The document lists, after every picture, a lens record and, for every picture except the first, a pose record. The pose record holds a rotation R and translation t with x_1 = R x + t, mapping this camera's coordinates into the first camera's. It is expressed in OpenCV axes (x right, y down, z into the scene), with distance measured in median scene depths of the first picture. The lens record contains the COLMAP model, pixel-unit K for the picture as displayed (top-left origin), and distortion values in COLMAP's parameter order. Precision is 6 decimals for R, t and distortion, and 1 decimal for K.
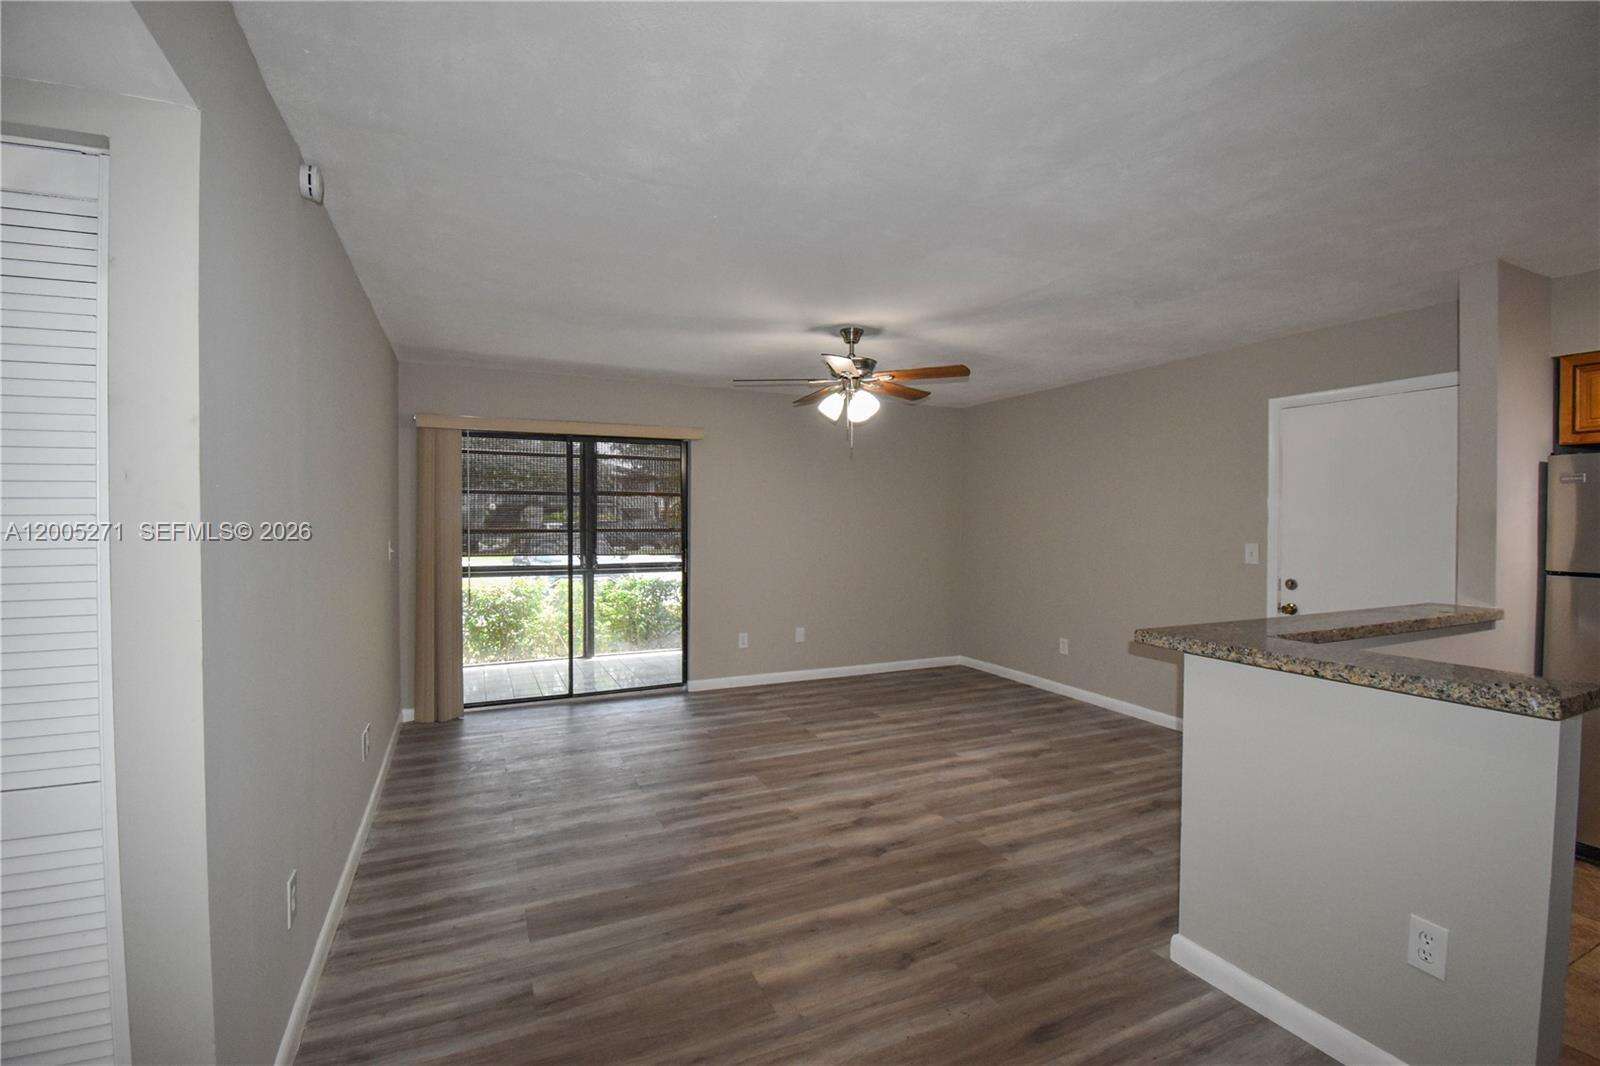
lens RADIAL K [[703.9, 0, 800.0], [0, 703.9, 533.0], [0, 0, 1]] dist [0.017254, -0.025724]
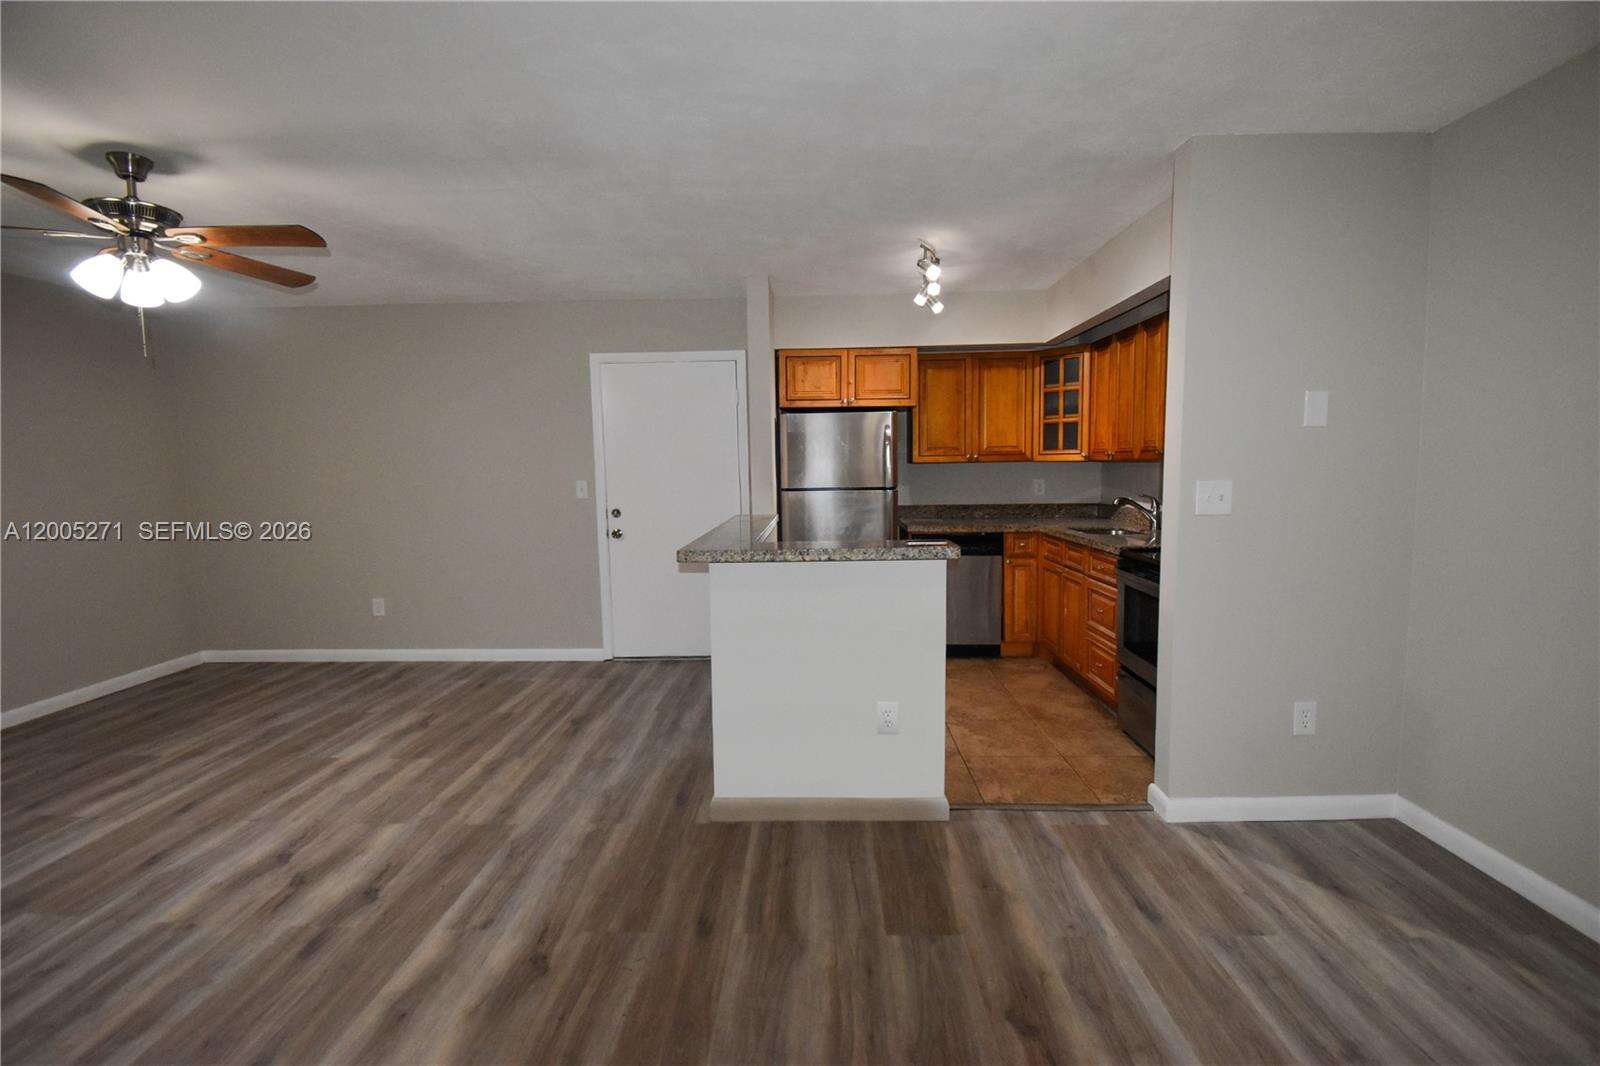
lens RADIAL K [[703.9, 0, 800.0], [0, 703.9, 533.0], [0, 0, 1]] dist [0.017254, -0.025724]
pose [[0.444701, -0.096150, 0.890503, -0.277784], [0.034162, 0.995319, 0.090407, 0.010241], [-0.895027, -0.009783, 0.445904, 0.219055]]
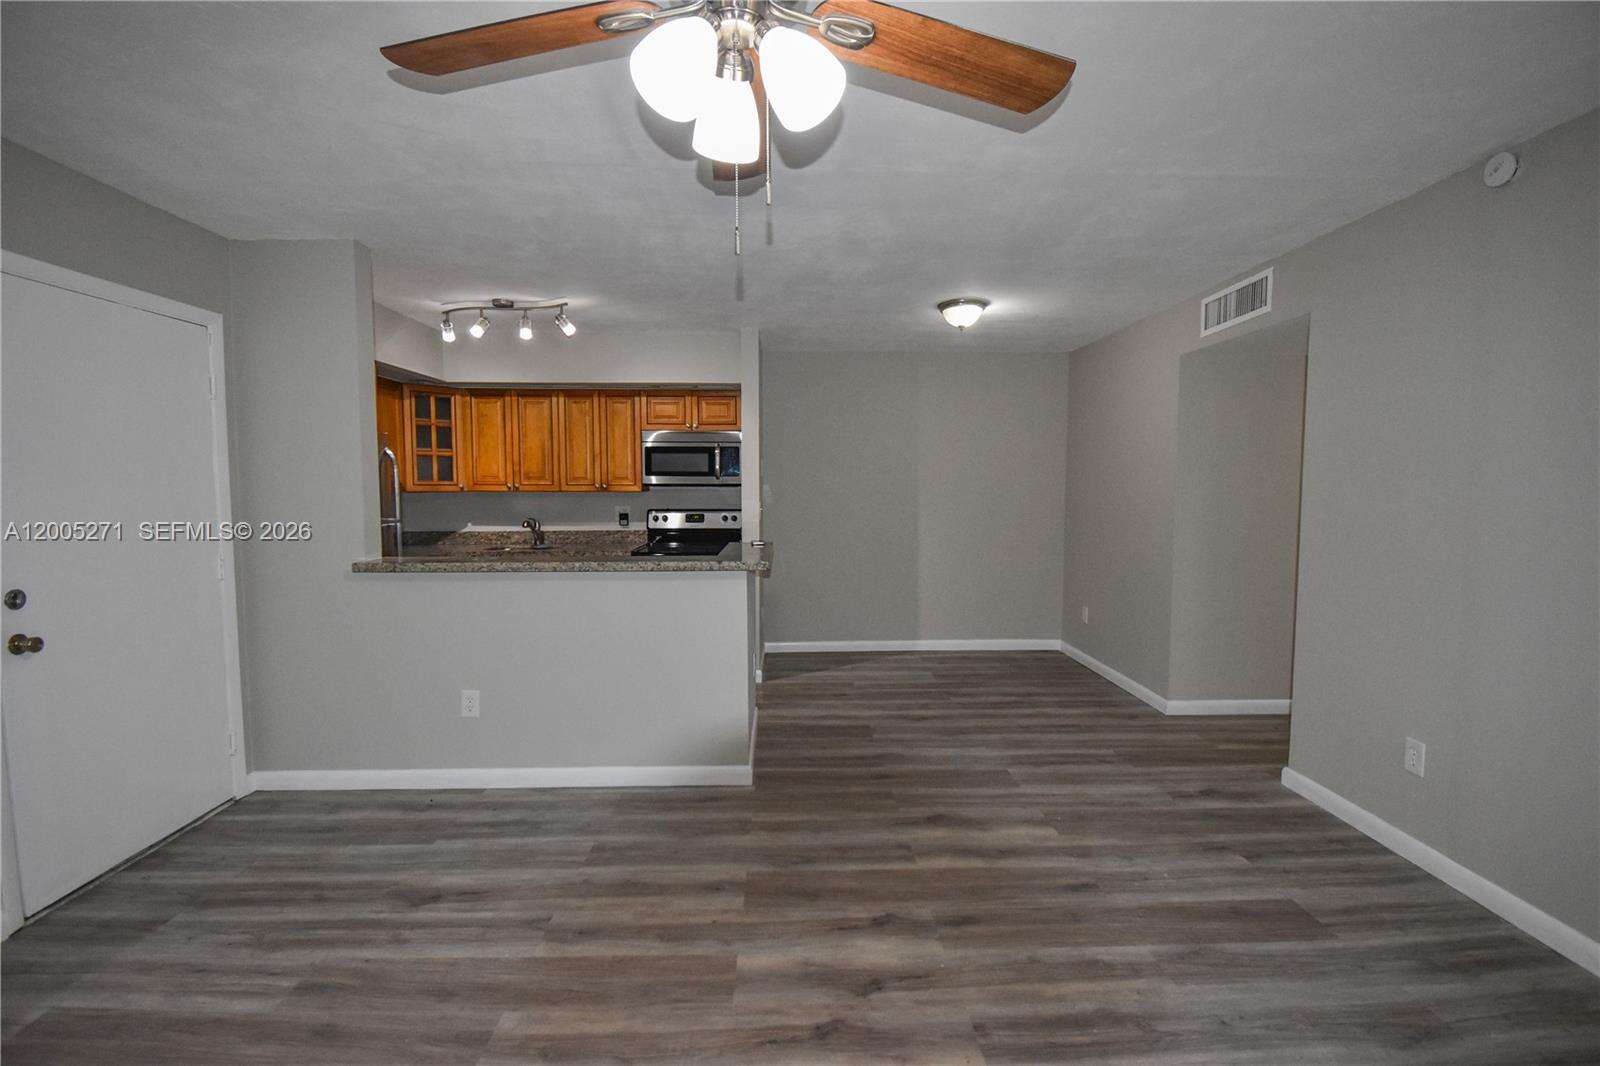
lens RADIAL K [[703.9, 0, 800.0], [0, 703.9, 533.0], [0, 0, 1]] dist [0.017254, -0.025724]
pose [[-0.916228, -0.027246, 0.399730, -0.085252], [0.008655, 0.996106, 0.087733, -0.024963], [-0.400564, 0.083843, -0.912425, 1.466698]]
